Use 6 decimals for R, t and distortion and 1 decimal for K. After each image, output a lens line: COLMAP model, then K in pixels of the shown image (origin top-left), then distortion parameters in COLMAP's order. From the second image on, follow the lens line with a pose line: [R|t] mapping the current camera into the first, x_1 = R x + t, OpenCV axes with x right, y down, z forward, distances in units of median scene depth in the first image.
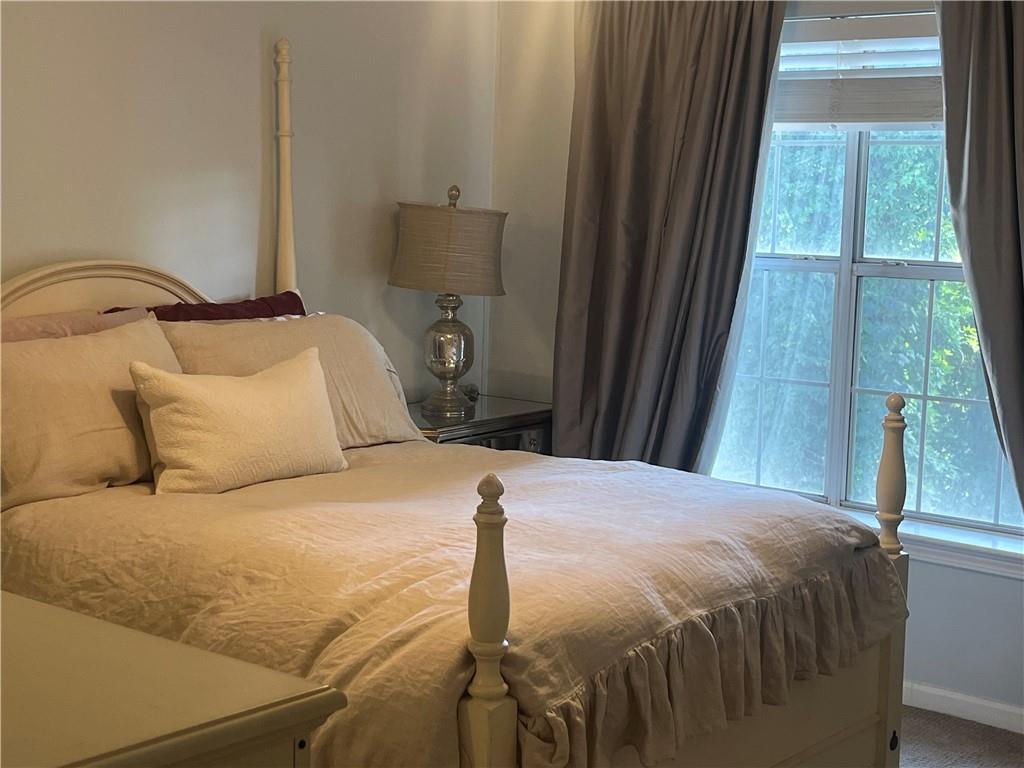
lens RADIAL K [[1581.4, 0, 512.0], [0, 1581.4, 384.0], [0, 0, 1]] dist [-0.000091, -0.008207]
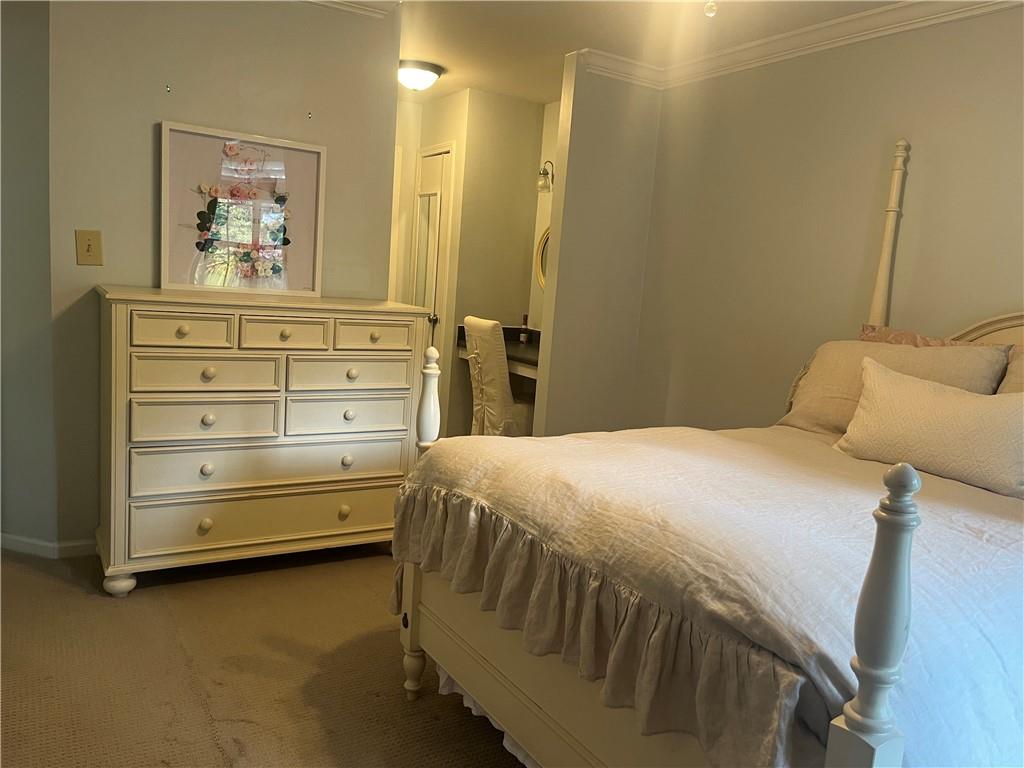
lens RADIAL K [[781.0, 0, 507.6], [0, 781.0, 390.3], [0, 0, 1]] dist [0.067330, -0.095521]
pose [[-0.315424, 0.090374, -0.944637, 0.597968], [-0.200394, 0.966662, 0.159395, -0.035853], [0.927550, 0.239577, -0.286798, 1.030557]]
